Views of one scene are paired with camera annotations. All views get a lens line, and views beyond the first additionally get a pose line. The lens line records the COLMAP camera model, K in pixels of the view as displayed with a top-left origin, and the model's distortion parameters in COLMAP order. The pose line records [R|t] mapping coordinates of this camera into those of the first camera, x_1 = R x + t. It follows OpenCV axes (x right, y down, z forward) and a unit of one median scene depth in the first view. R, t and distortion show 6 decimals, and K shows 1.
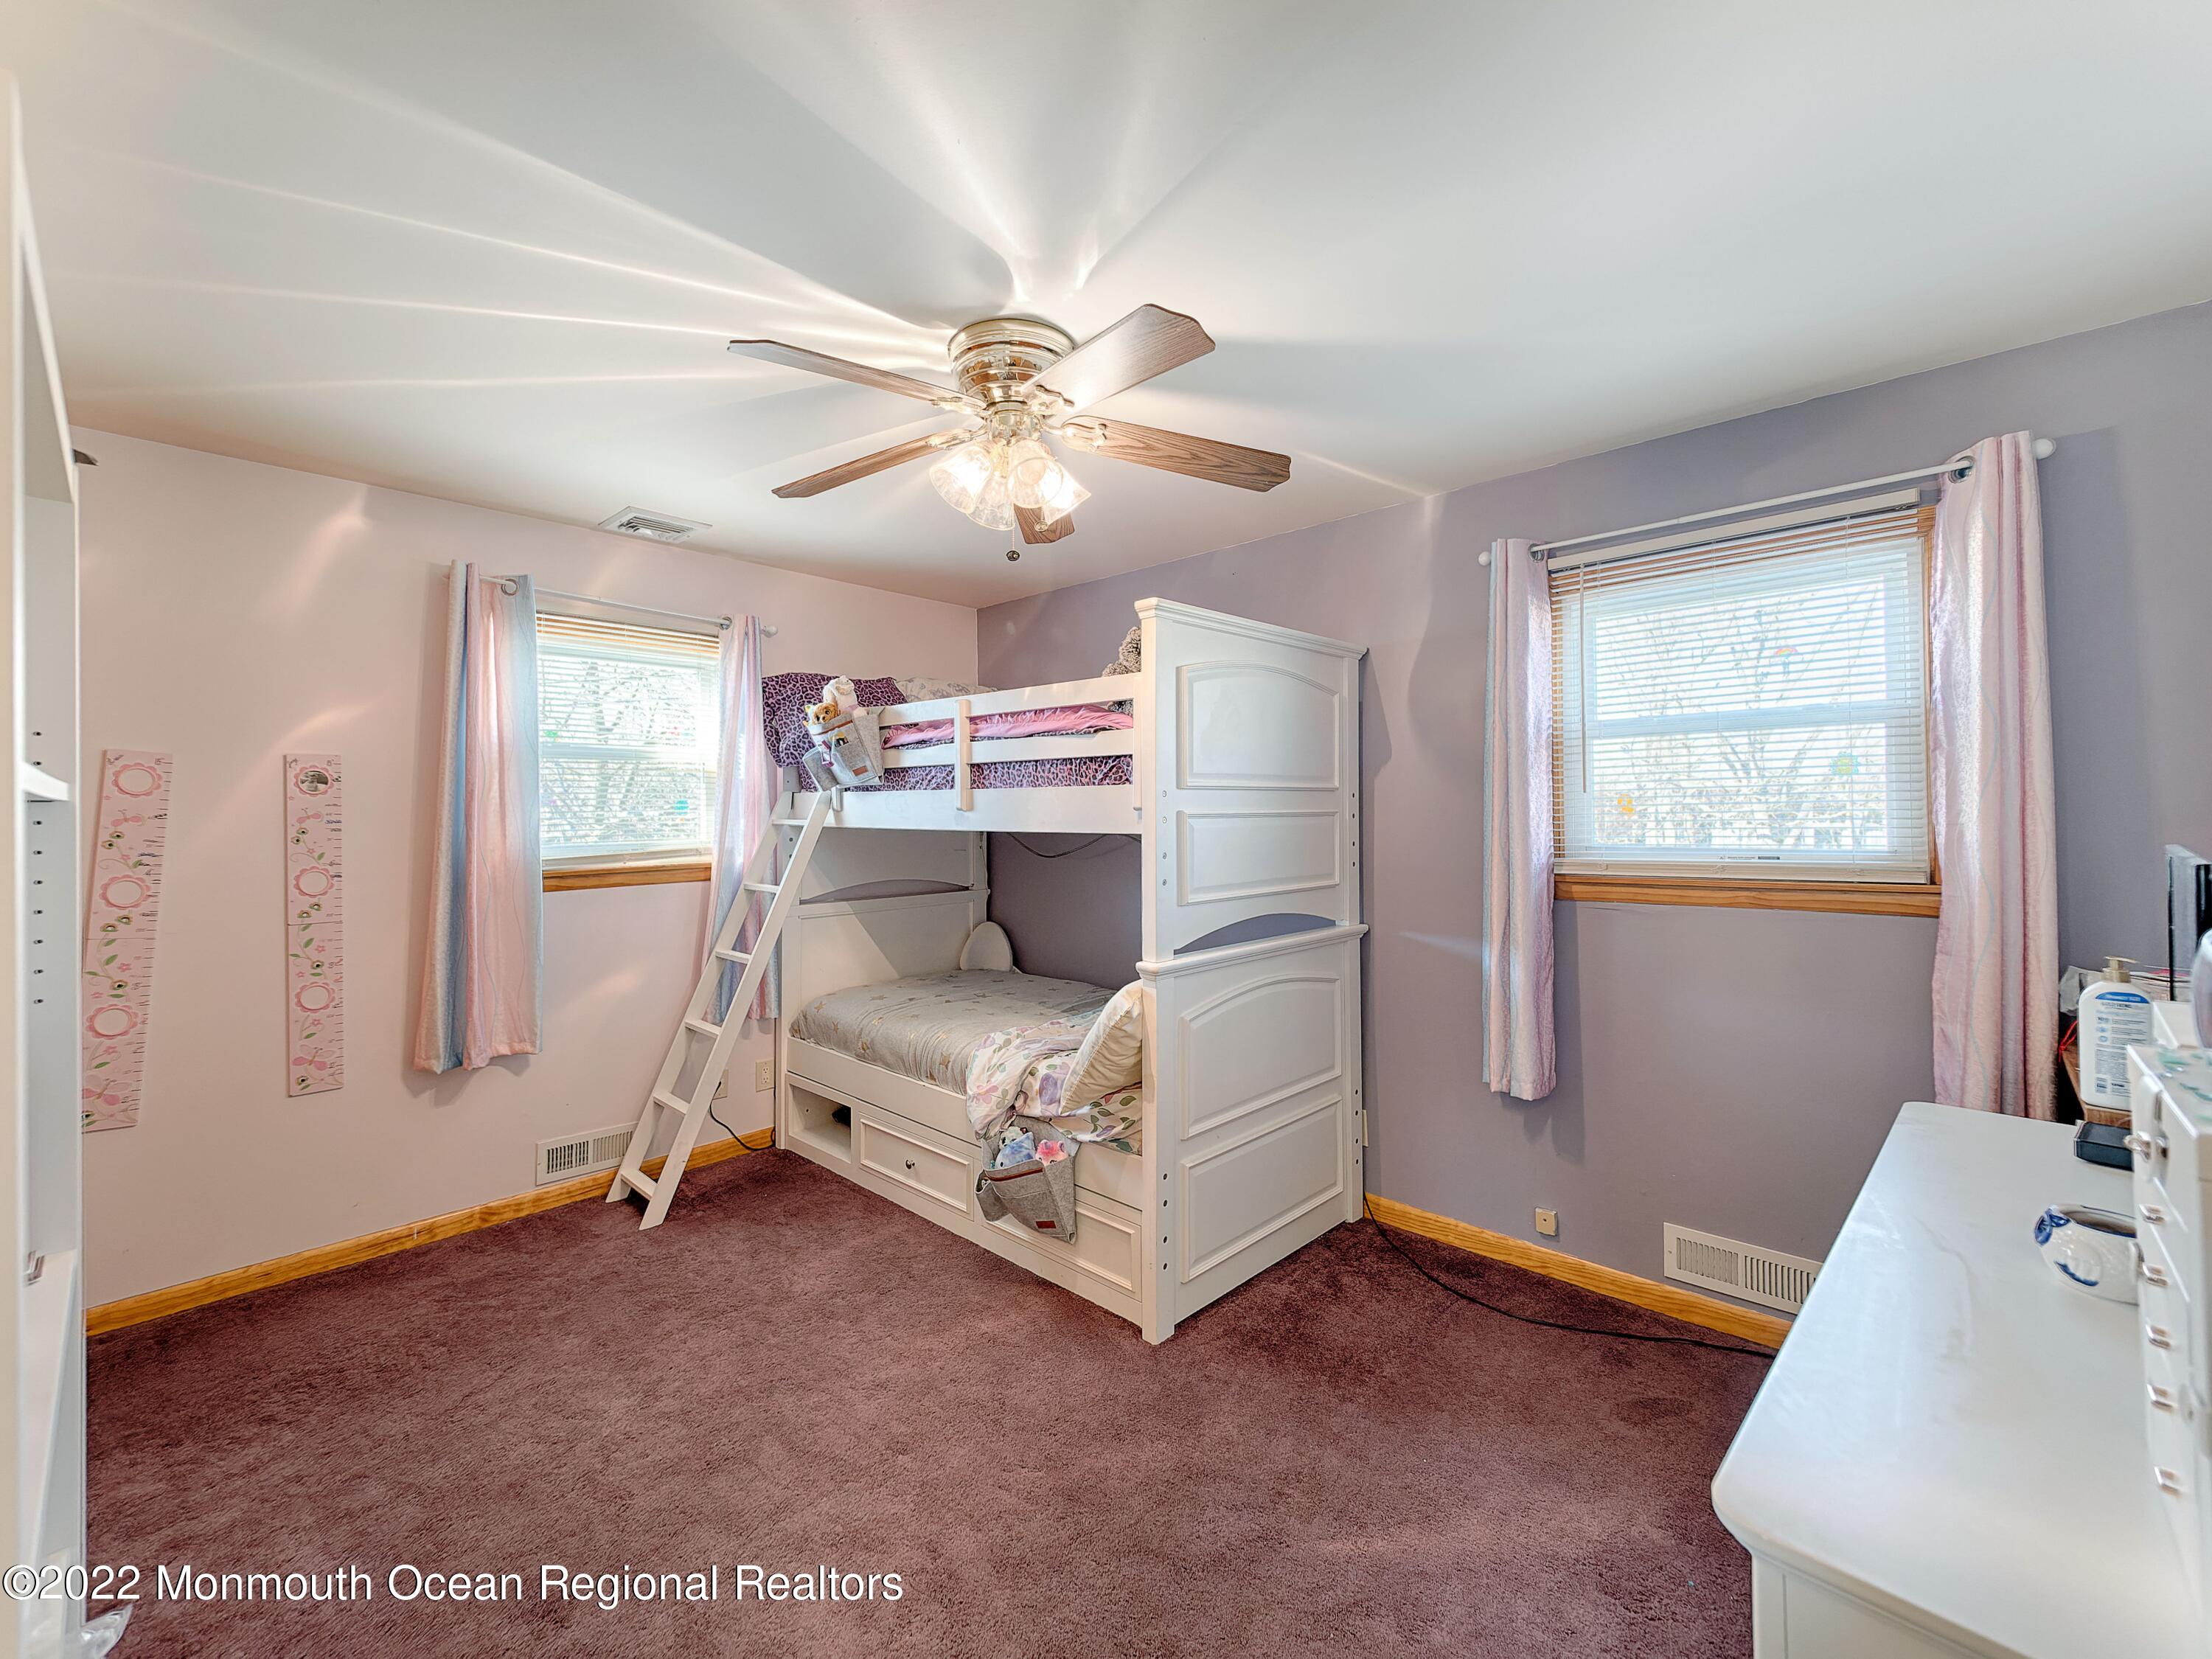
lens RADIAL K [[922.9, 0, 1102.5], [0, 922.9, 799.5], [0, 0, 1]] dist [0.033238, -0.018904]
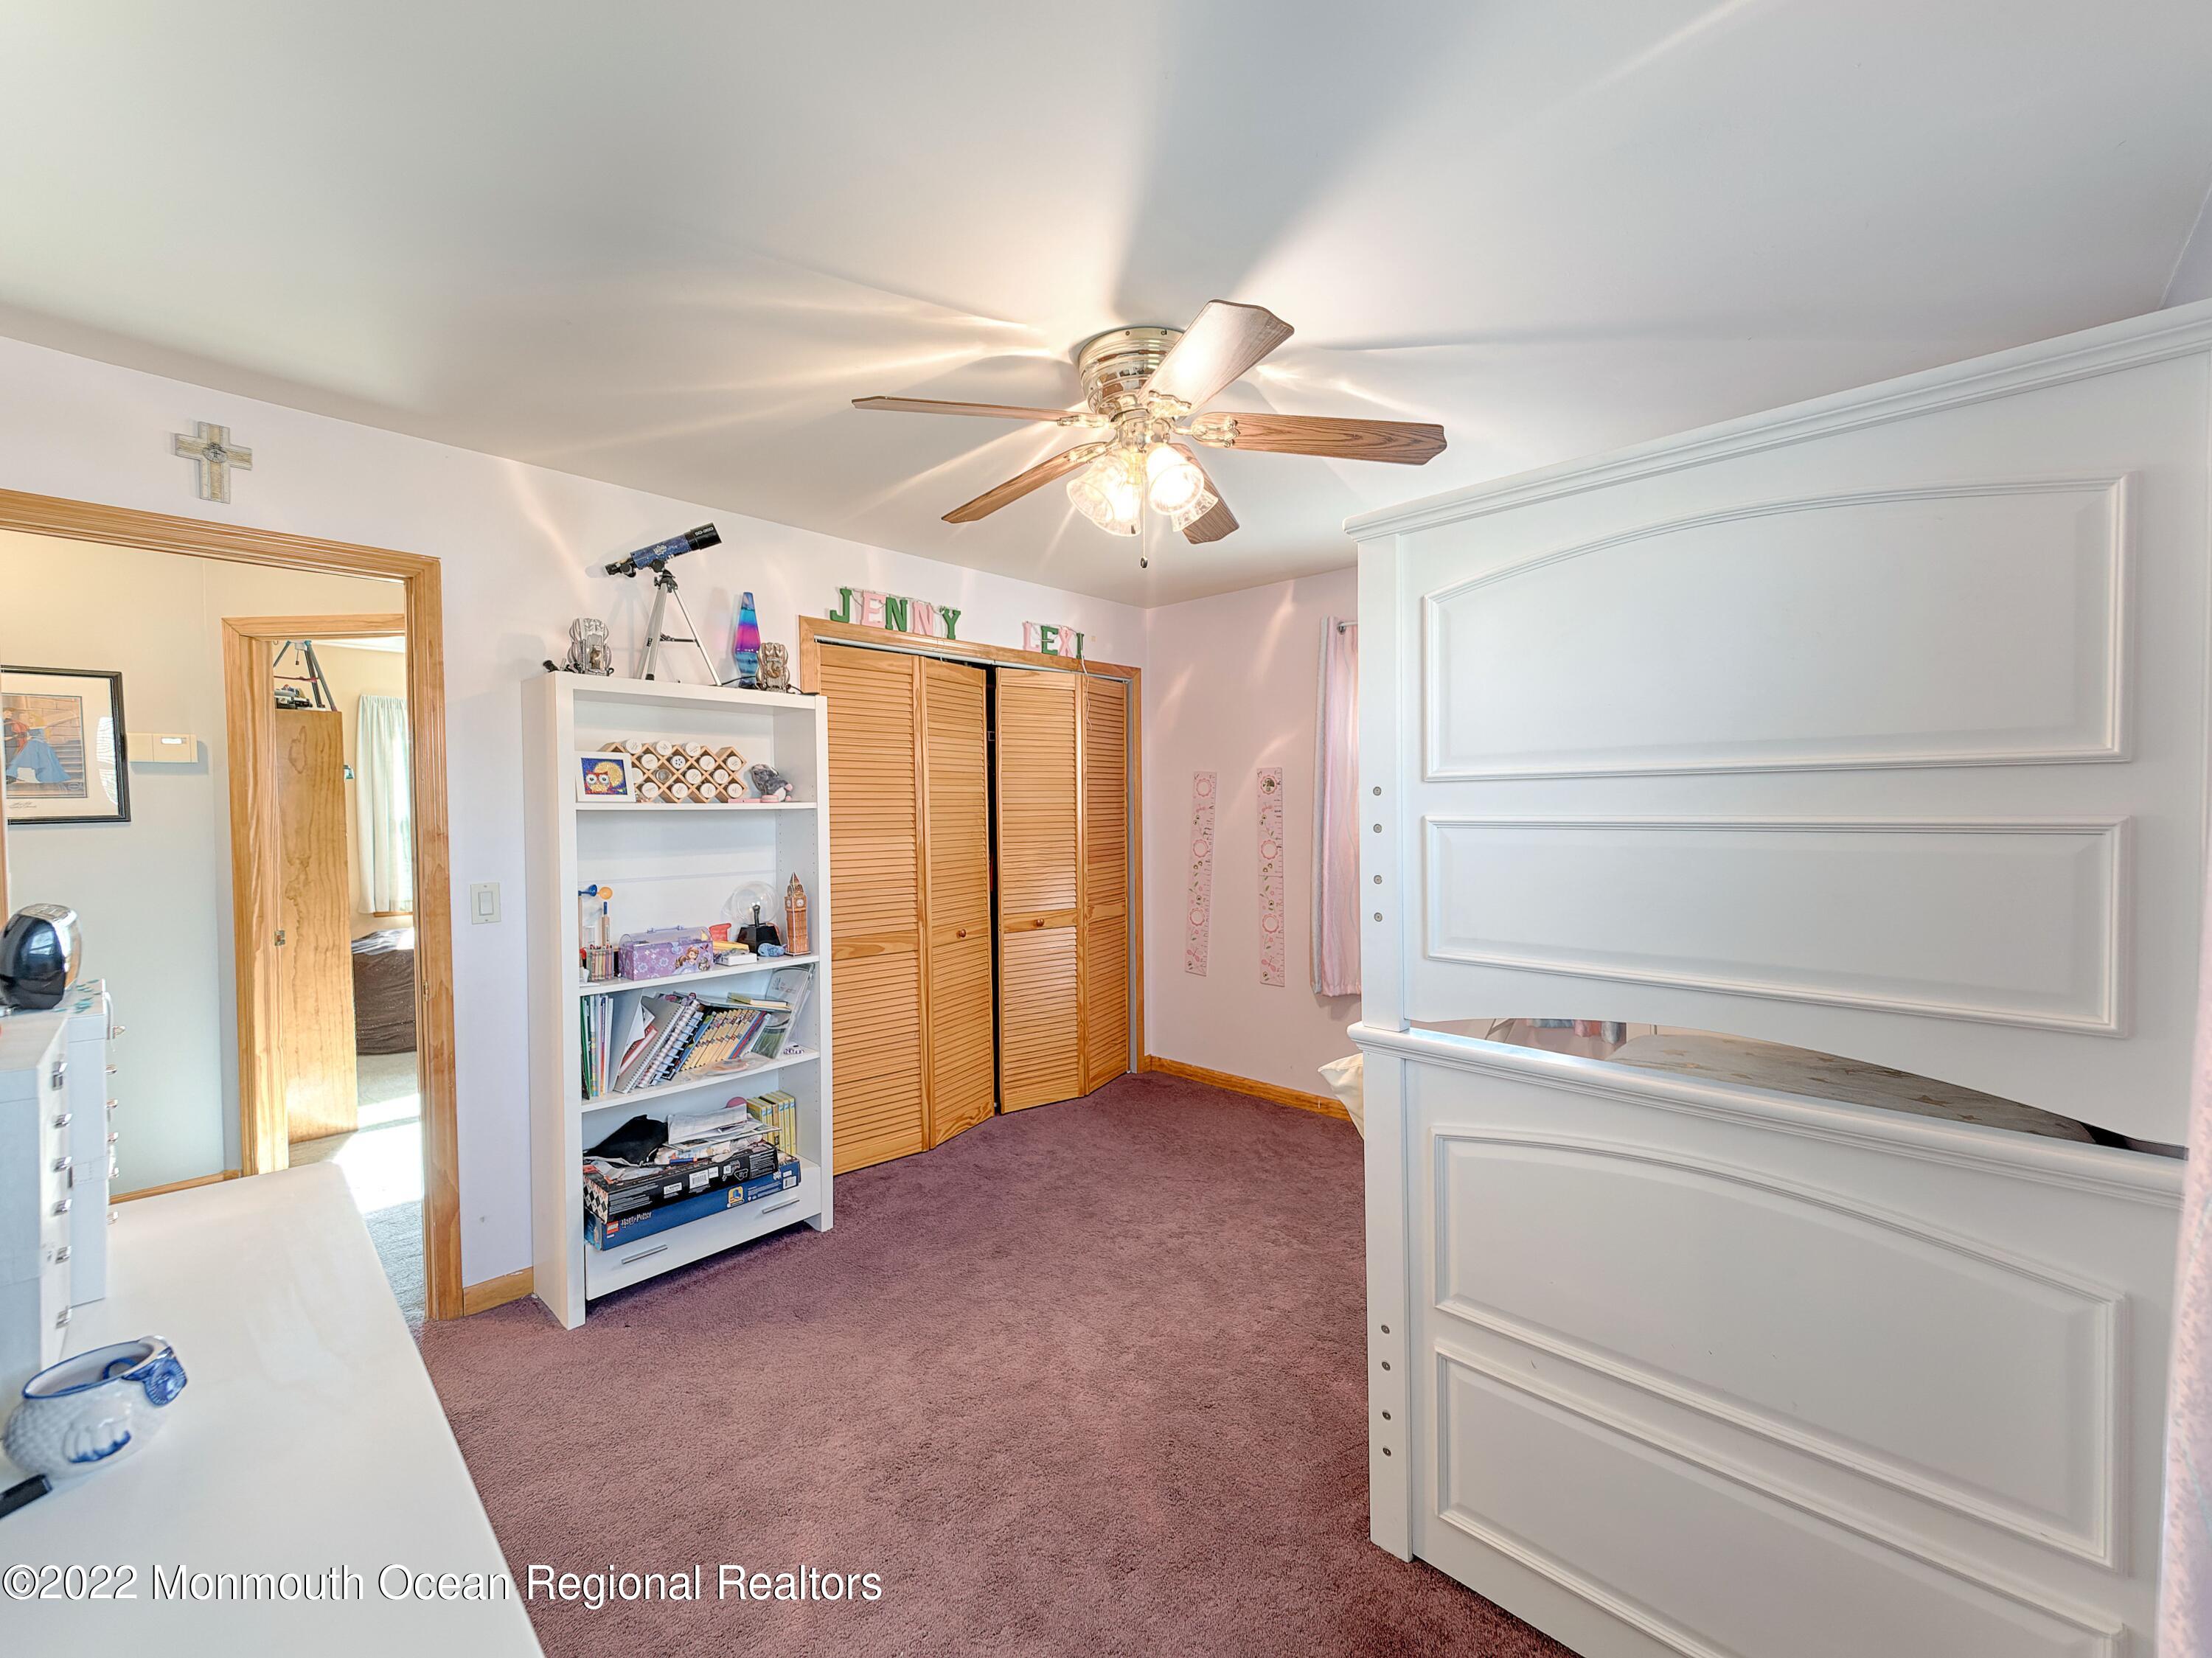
lens RADIAL K [[956.9, 0, 1100.9], [0, 956.9, 821.8], [0, 0, 1]] dist [-0.000169, -0.000080]
pose [[-0.019309, 0.026691, -0.999457, 0.761558], [0.017881, 0.999493, 0.026347, -0.005252], [0.999654, -0.017363, -0.019776, 0.770370]]
